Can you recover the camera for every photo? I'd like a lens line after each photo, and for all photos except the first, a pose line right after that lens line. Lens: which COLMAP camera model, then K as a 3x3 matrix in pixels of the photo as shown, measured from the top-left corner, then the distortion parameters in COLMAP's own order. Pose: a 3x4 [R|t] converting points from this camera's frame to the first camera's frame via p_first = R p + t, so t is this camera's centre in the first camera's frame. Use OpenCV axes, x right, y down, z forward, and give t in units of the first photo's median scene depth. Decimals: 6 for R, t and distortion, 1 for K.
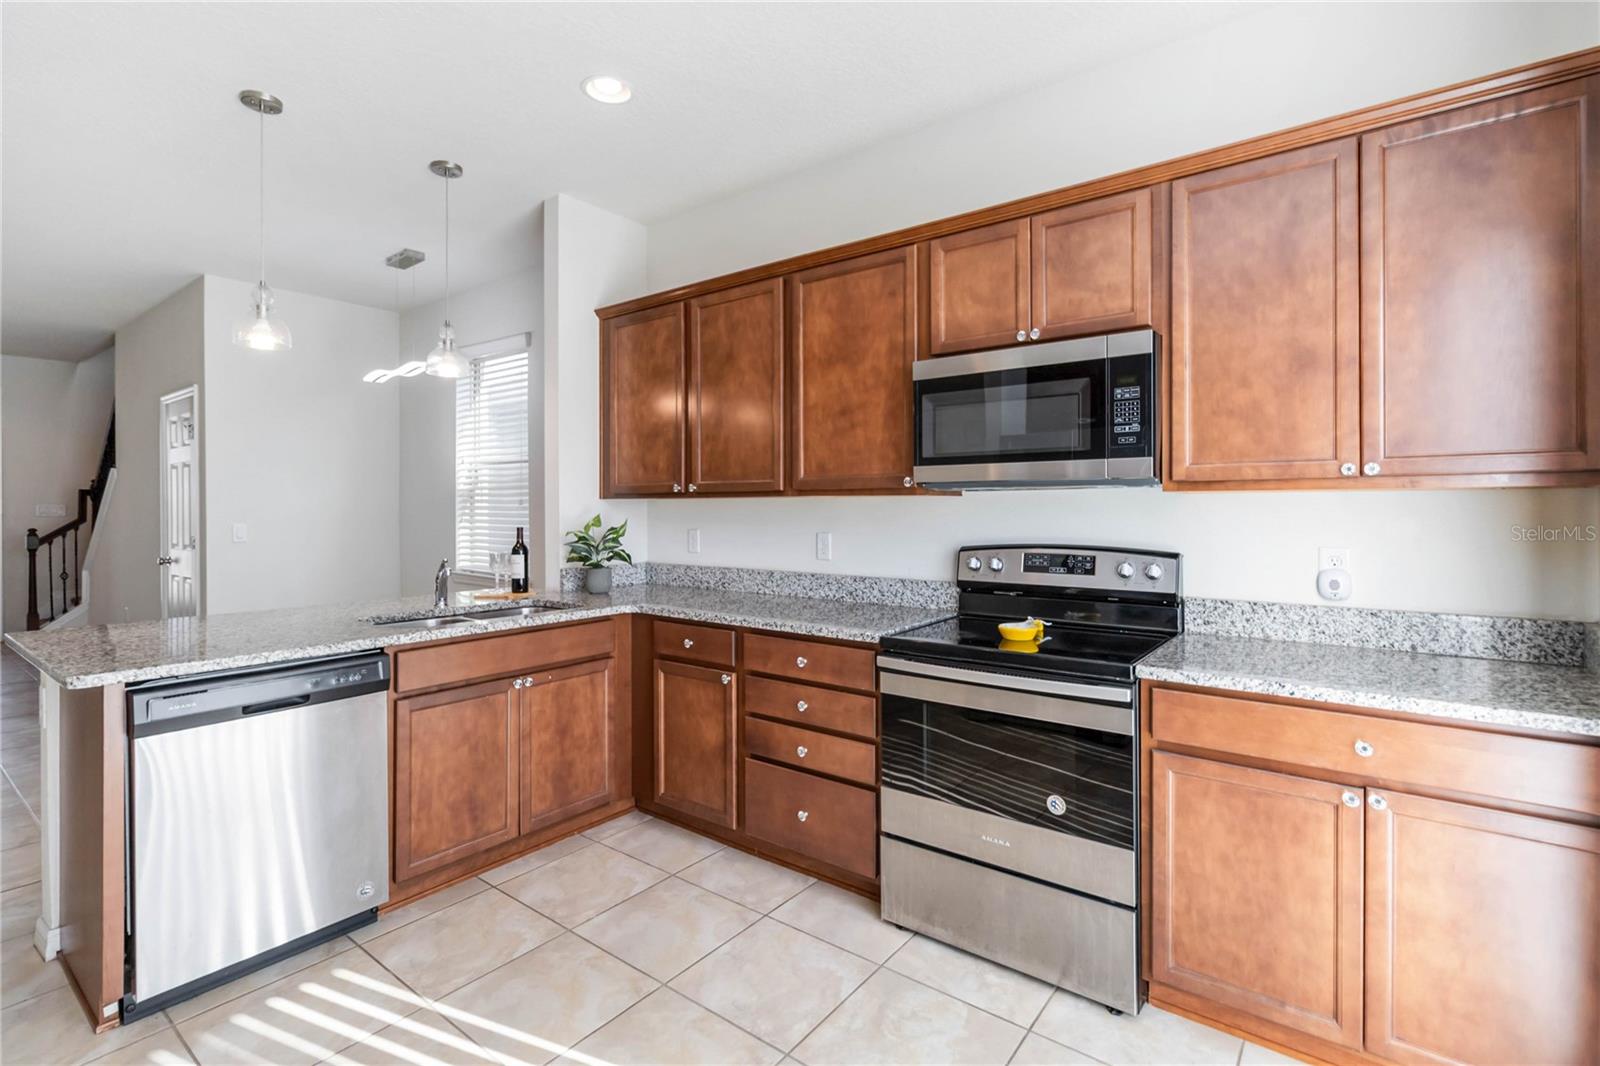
lens RADIAL K [[757.5, 0, 749.2], [0, 757.5, 509.0], [0, 0, 1]] dist [0.001944, -0.000140]
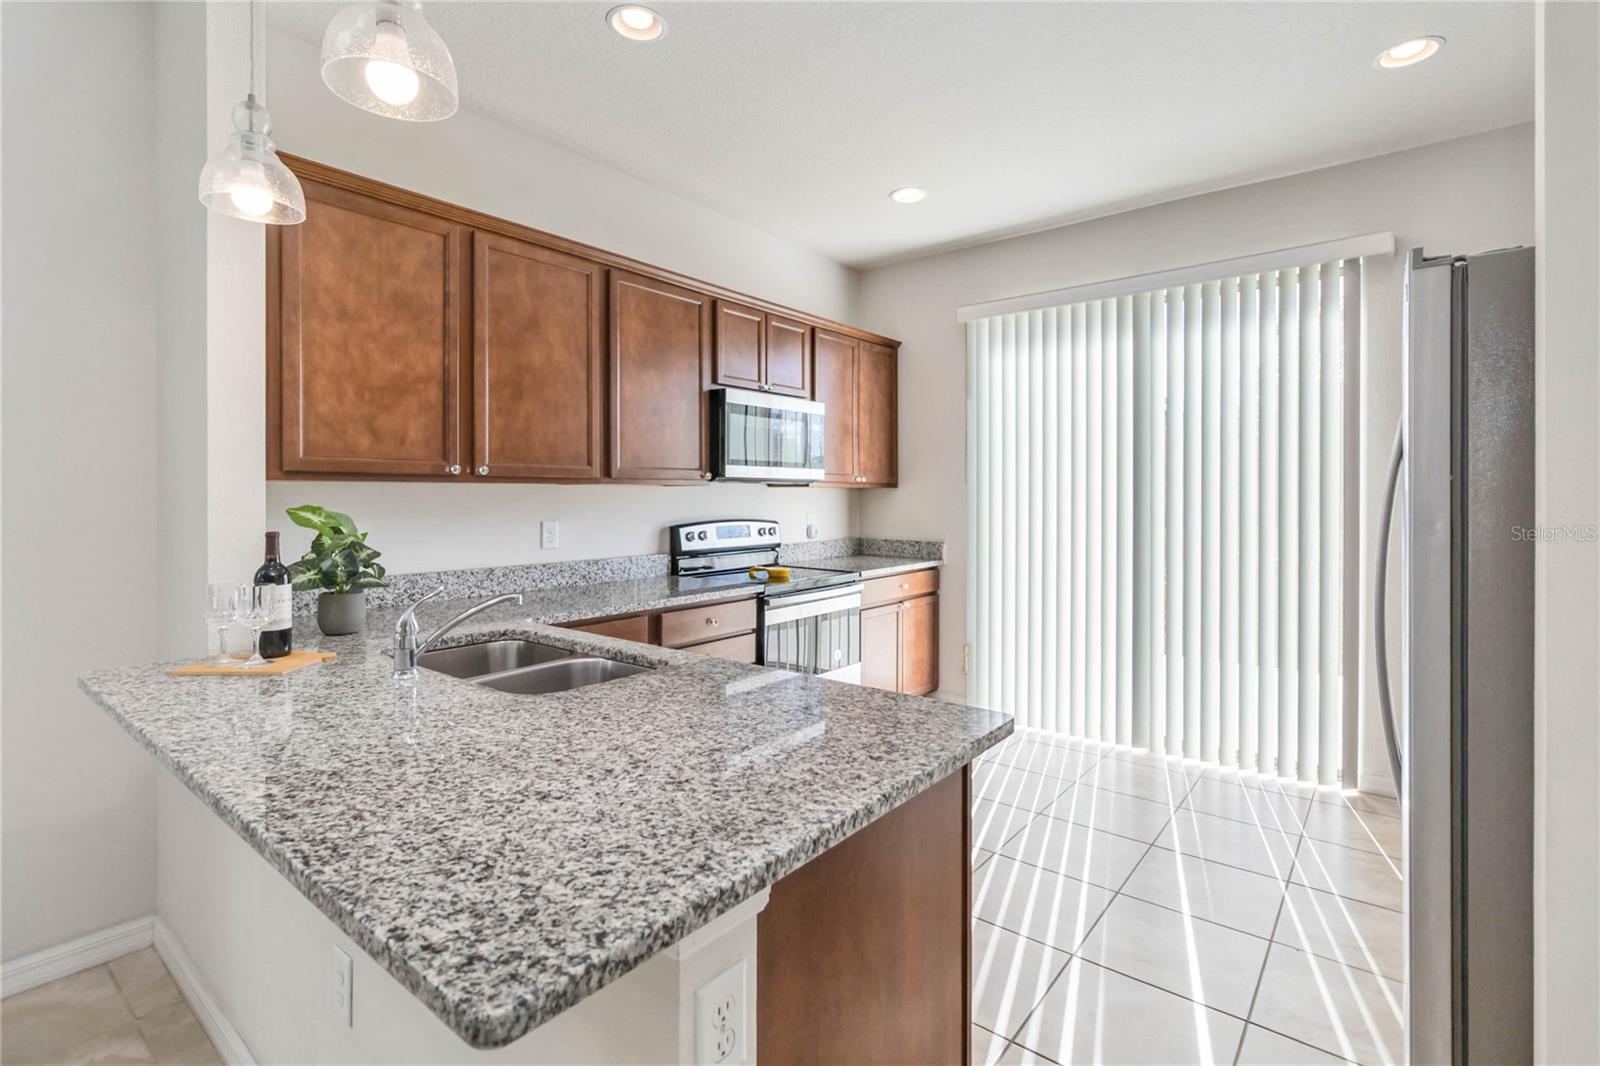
lens RADIAL K [[738.1, 0, 783.7], [0, 738.1, 500.9], [0, 0, 1]] dist [0.005943, 0.000592]
pose [[0.007339, -0.002785, 0.999969, -0.856846], [0.006542, 0.999975, 0.002737, 0.004267], [-0.999952, 0.006522, 0.007357, 0.686929]]
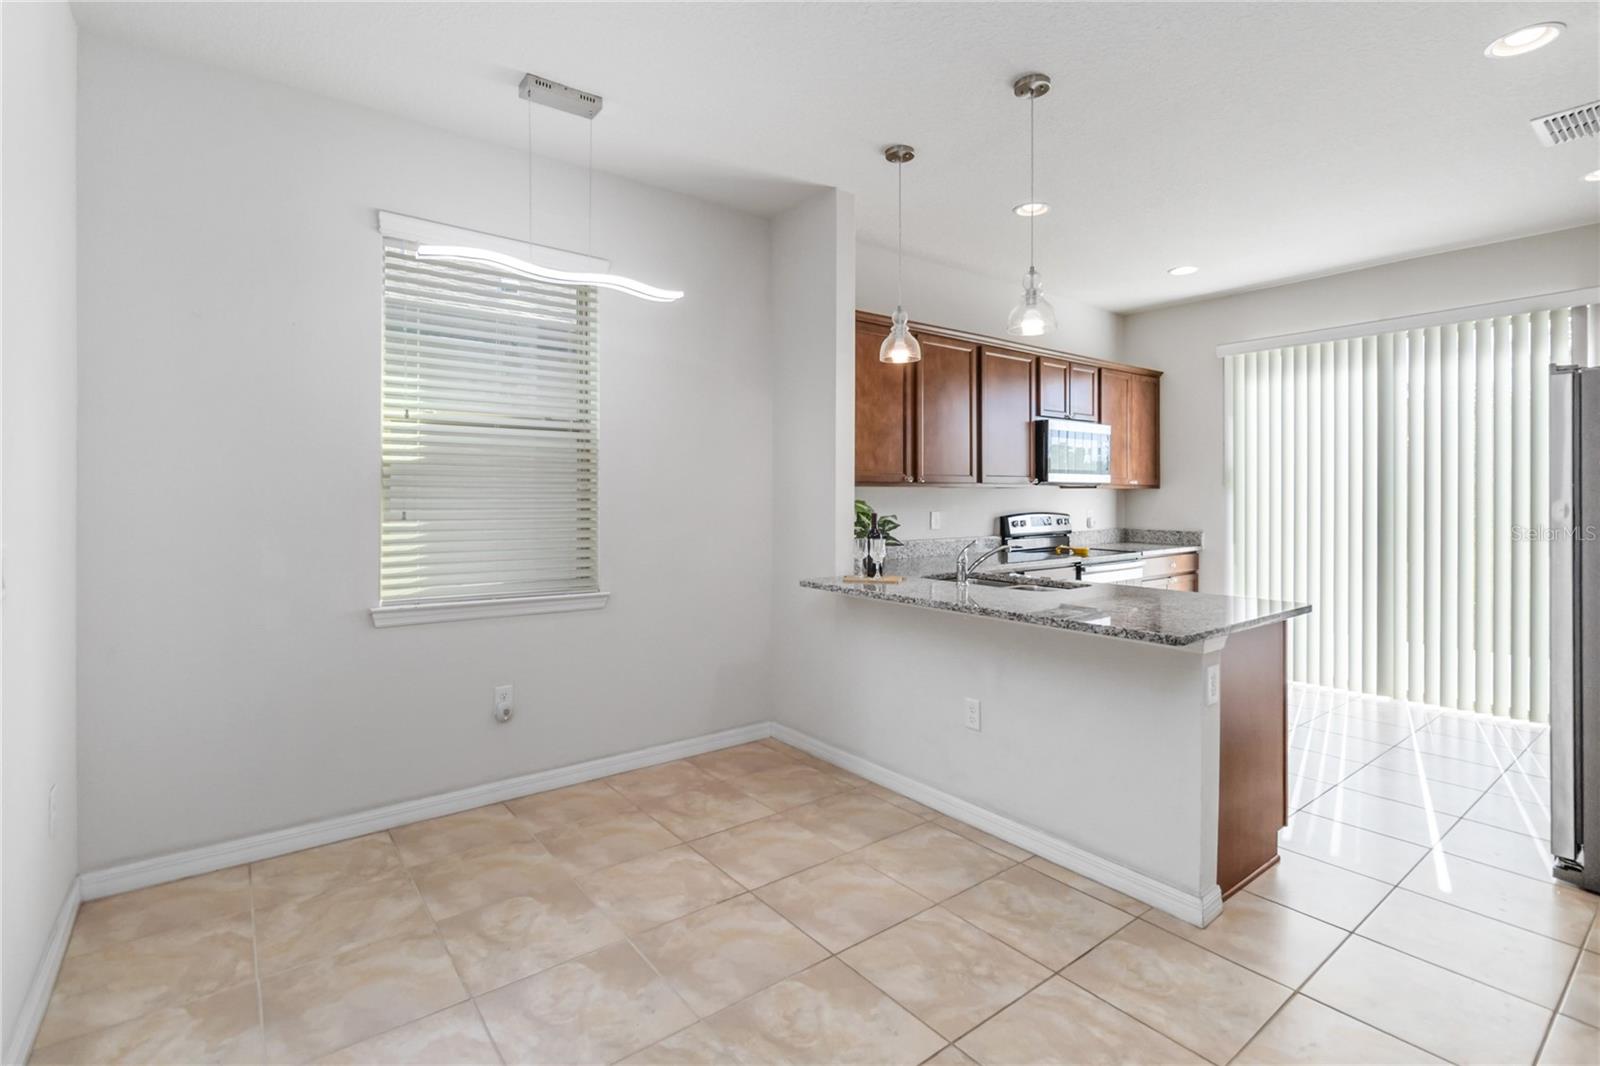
lens RADIAL K [[757.5, 0, 771.8], [0, 757.5, 496.7], [0, 0, 1]] dist [0.001944, -0.000140]
pose [[0.230671, 0.002208, 0.973029, -1.418181], [0.005531, 0.999978, -0.003580, 0.005469], [-0.973016, 0.006208, 0.230654, 0.961893]]
